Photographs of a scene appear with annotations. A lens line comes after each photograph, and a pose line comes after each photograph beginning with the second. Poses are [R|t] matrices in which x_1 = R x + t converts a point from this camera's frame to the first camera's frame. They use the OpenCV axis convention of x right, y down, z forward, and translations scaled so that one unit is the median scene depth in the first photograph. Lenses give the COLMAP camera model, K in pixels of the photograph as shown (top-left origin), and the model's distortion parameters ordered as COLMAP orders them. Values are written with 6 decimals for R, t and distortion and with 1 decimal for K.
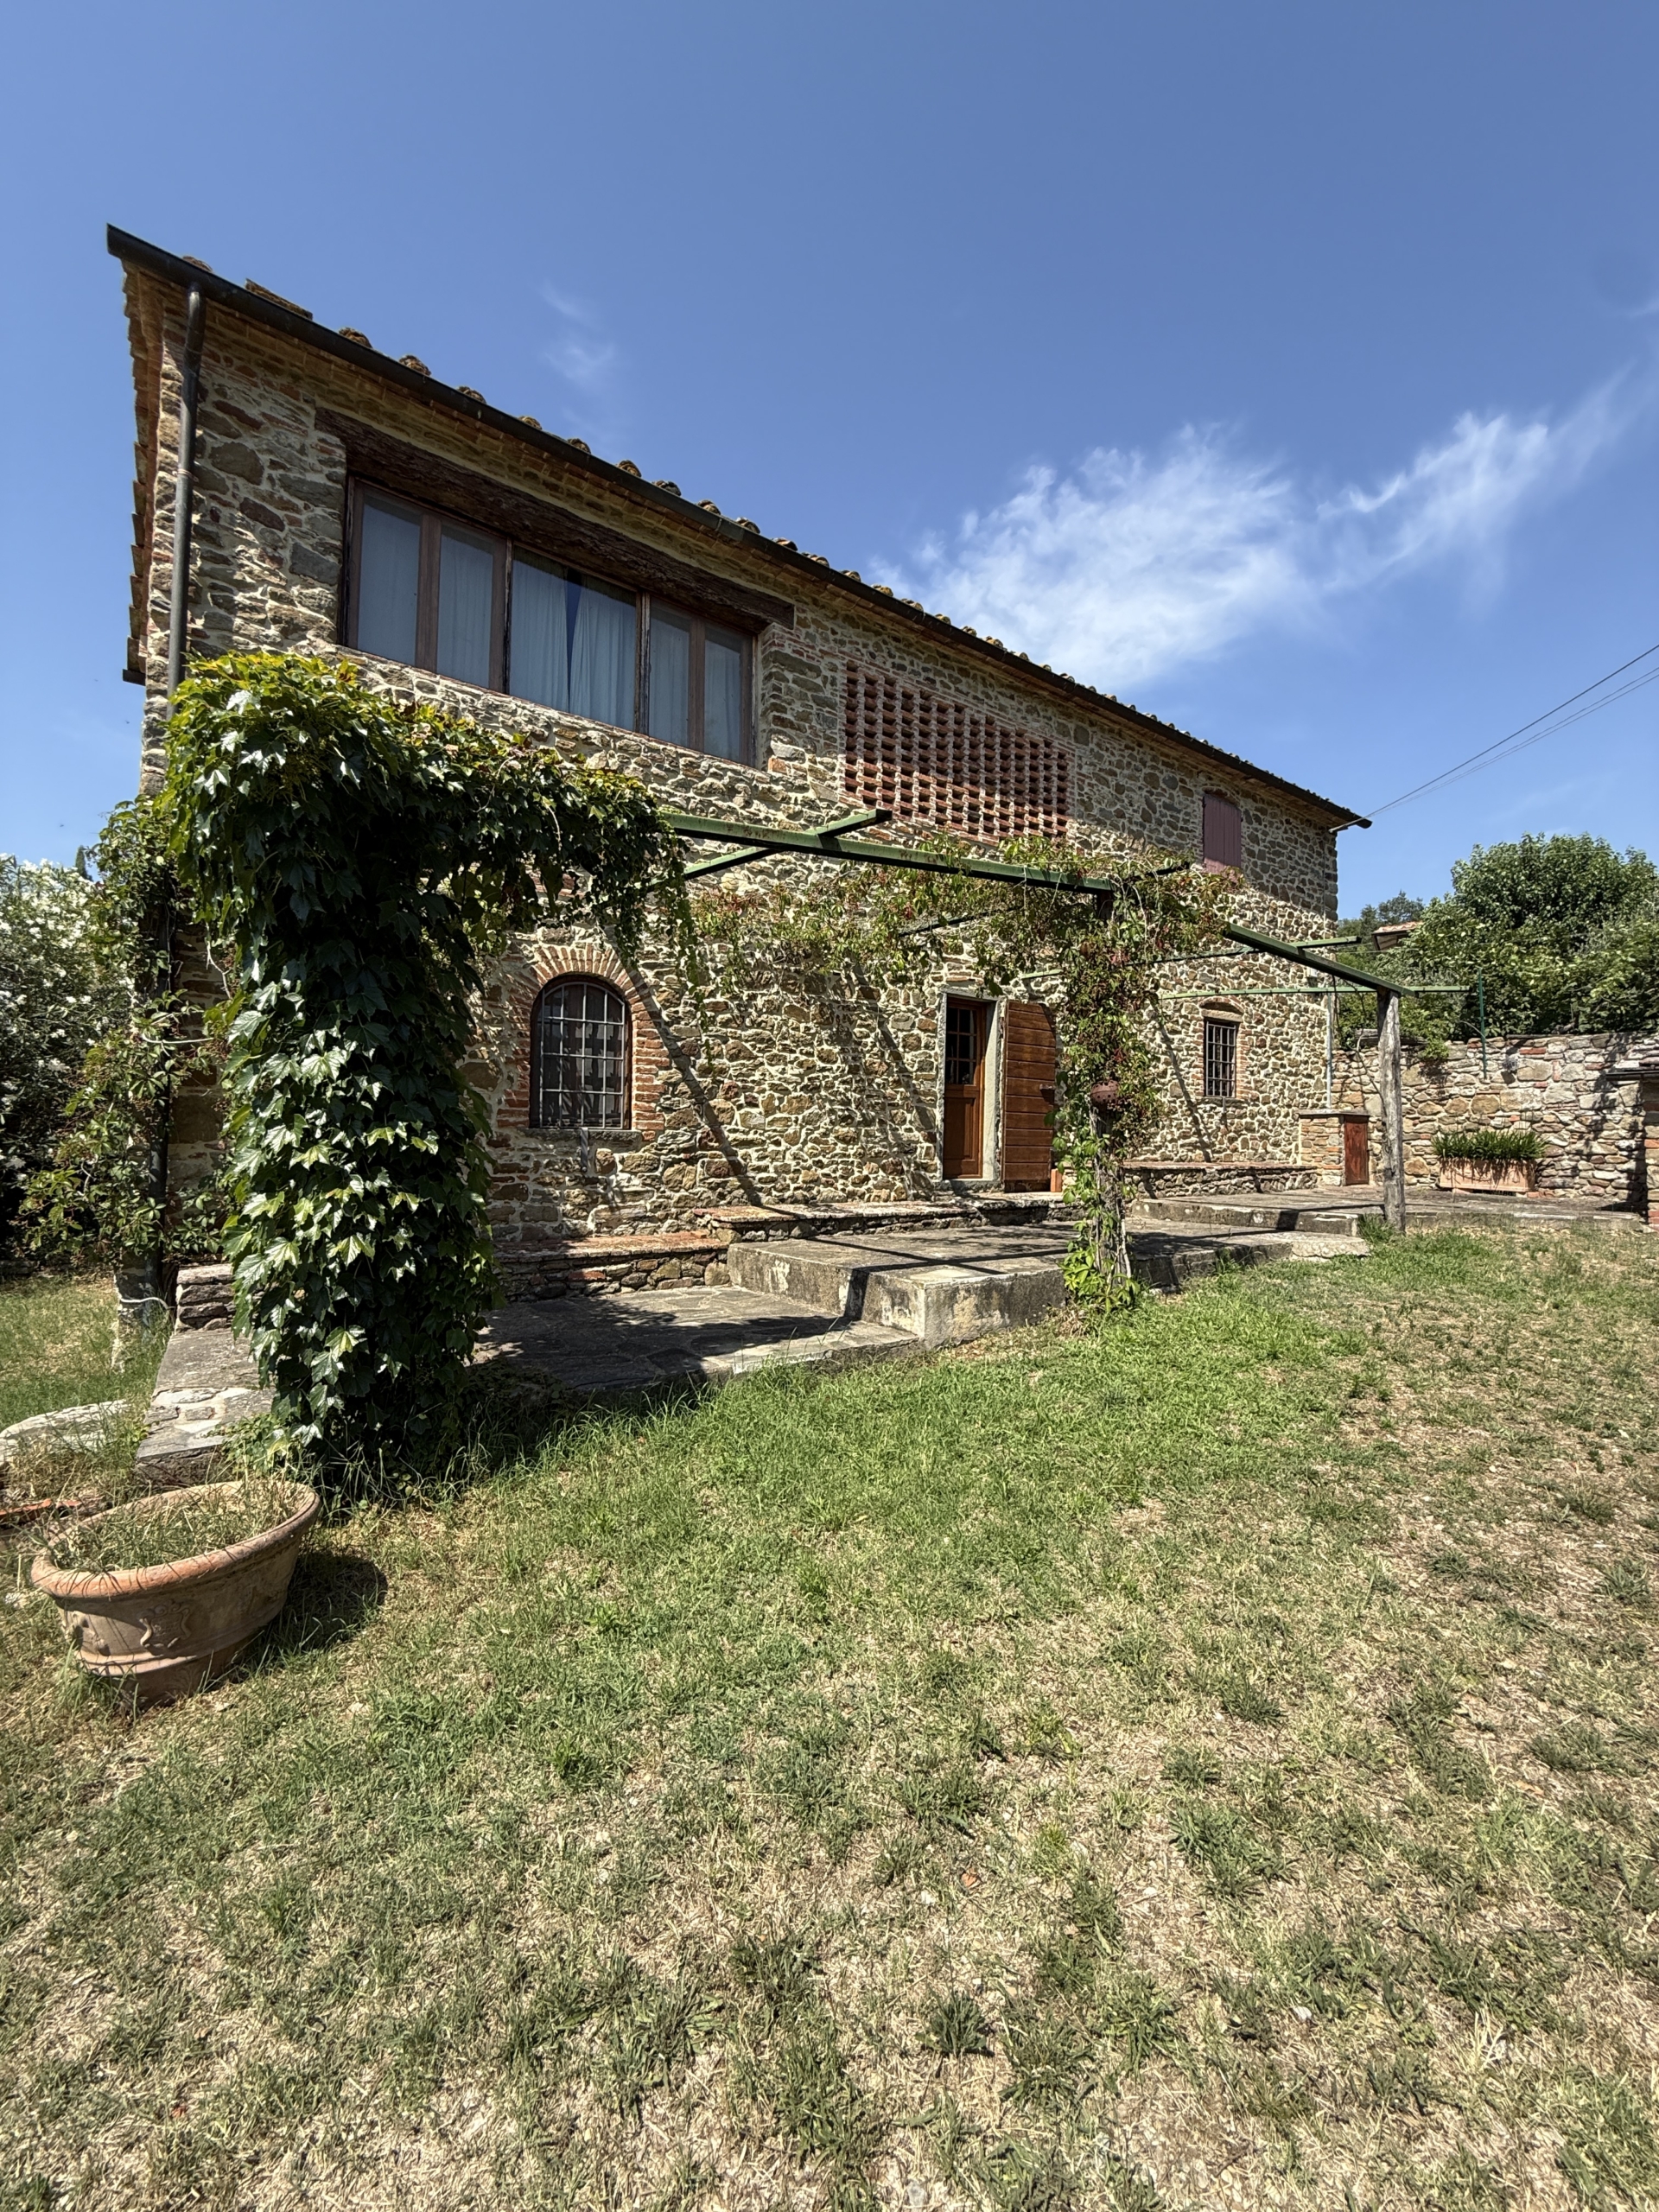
lens RADIAL K [[881.2, 0, 827.3], [0, 881.2, 1103.3], [0, 0, 1]] dist [-0.000964, 0.000150]
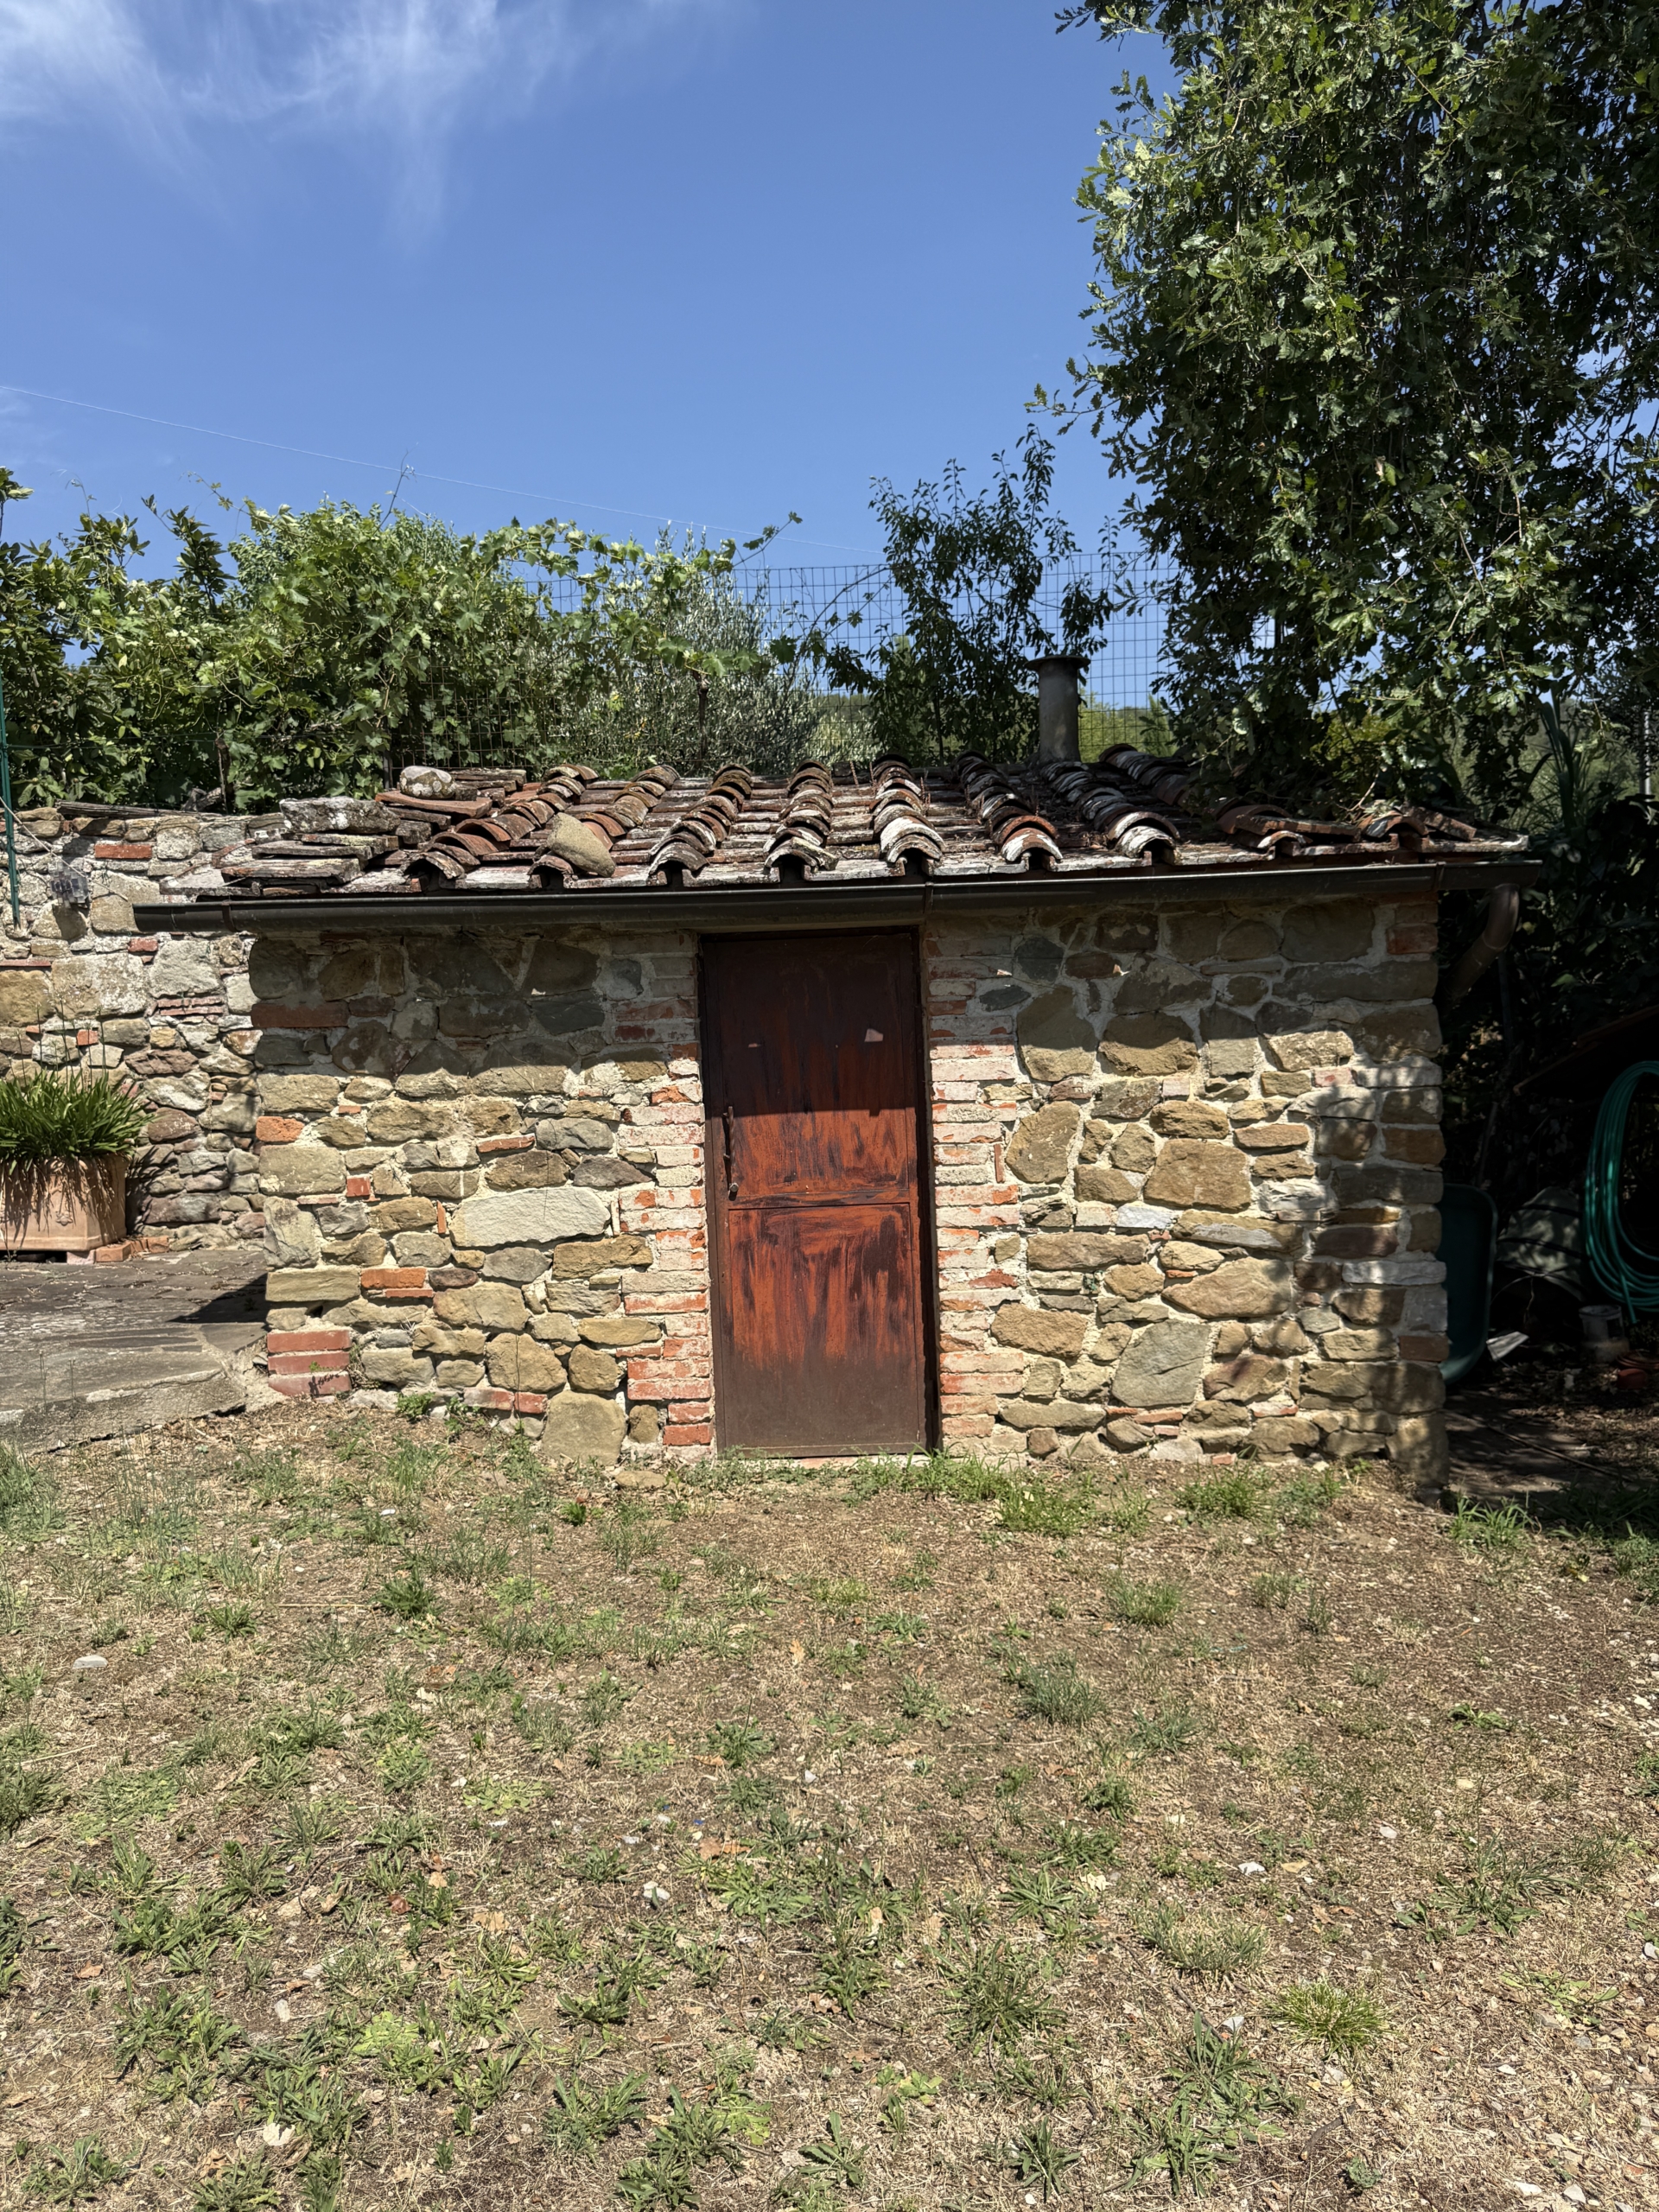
lens RADIAL K [[1562.6, 0, 834.9], [0, 1562.6, 1117.7], [0, 0, 1]] dist [0.052321, -0.069315]
pose [[0.623707, -0.060993, 0.779275, 0.646839], [-0.005604, 0.996576, 0.082486, -0.007069], [-0.781638, -0.055814, 0.621230, 0.497433]]
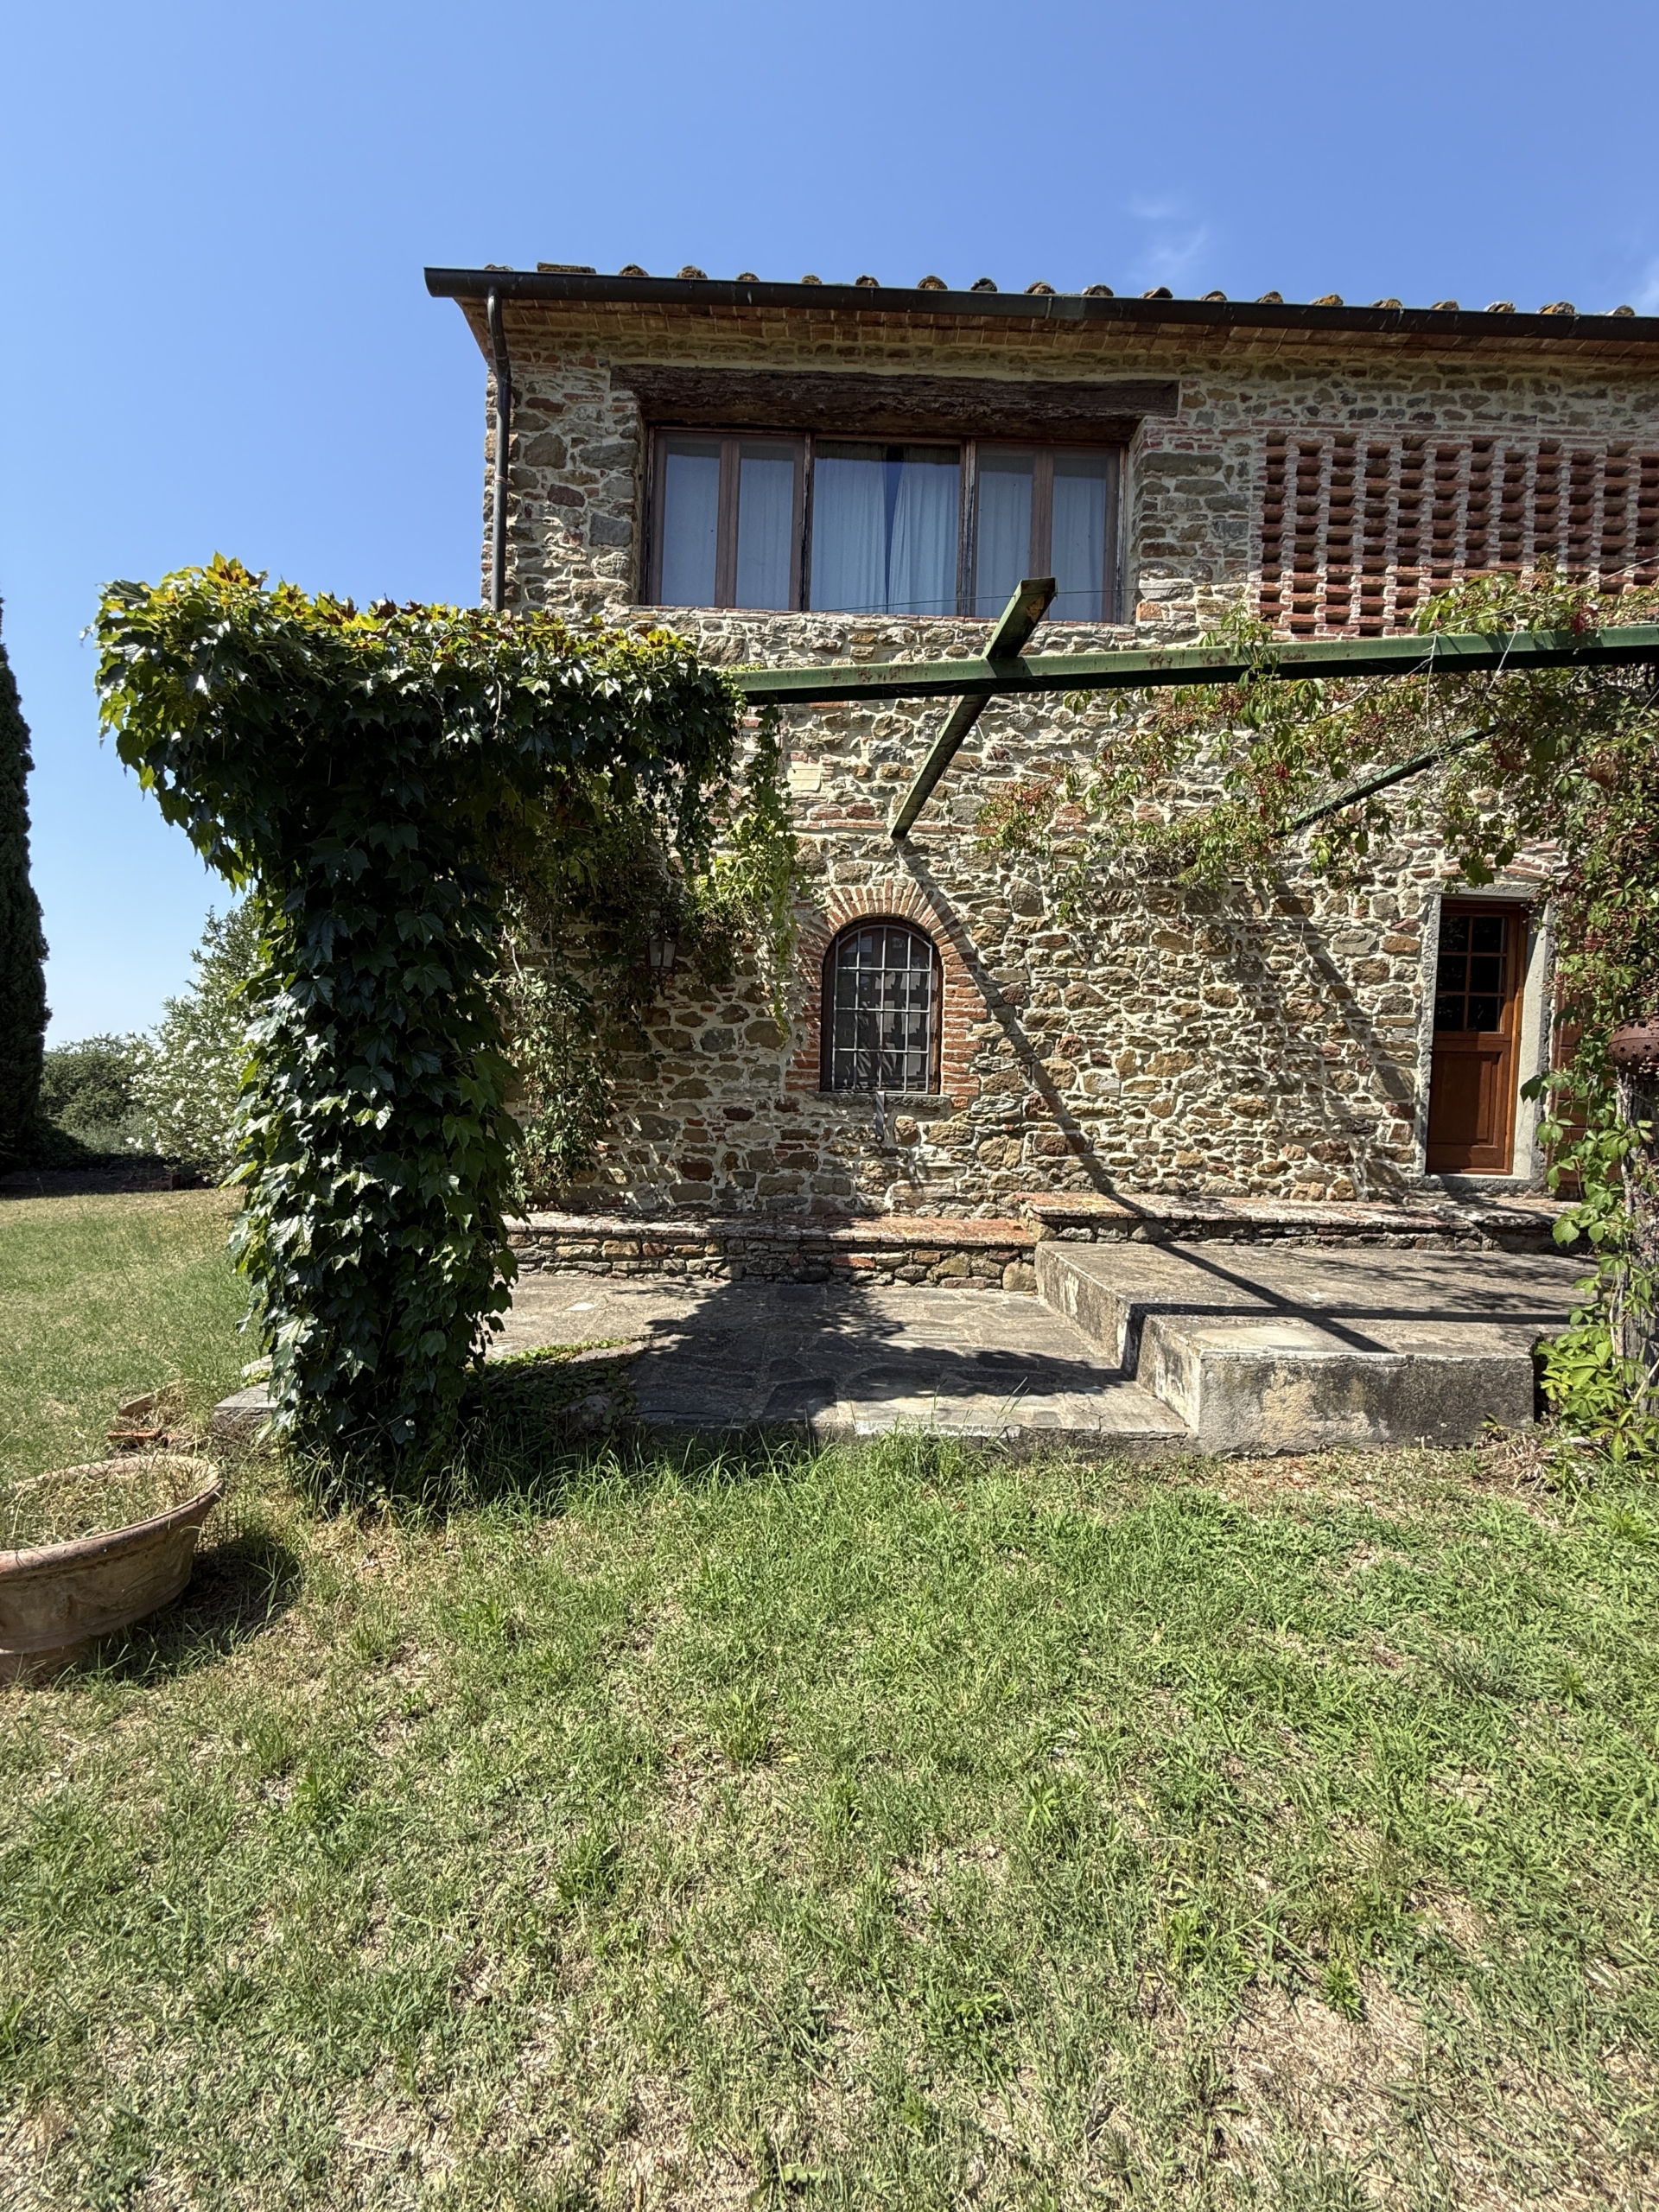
lens RADIAL K [[881.2, 0, 825.3], [0, 881.2, 1103.6], [0, 0, 1]] dist [-0.000964, 0.000150]
pose [[0.822495, 0.021187, -0.568377, 0.141885], [0.005790, 0.998942, 0.045617, -0.000707], [0.568742, -0.040811, 0.821503, 0.196772]]
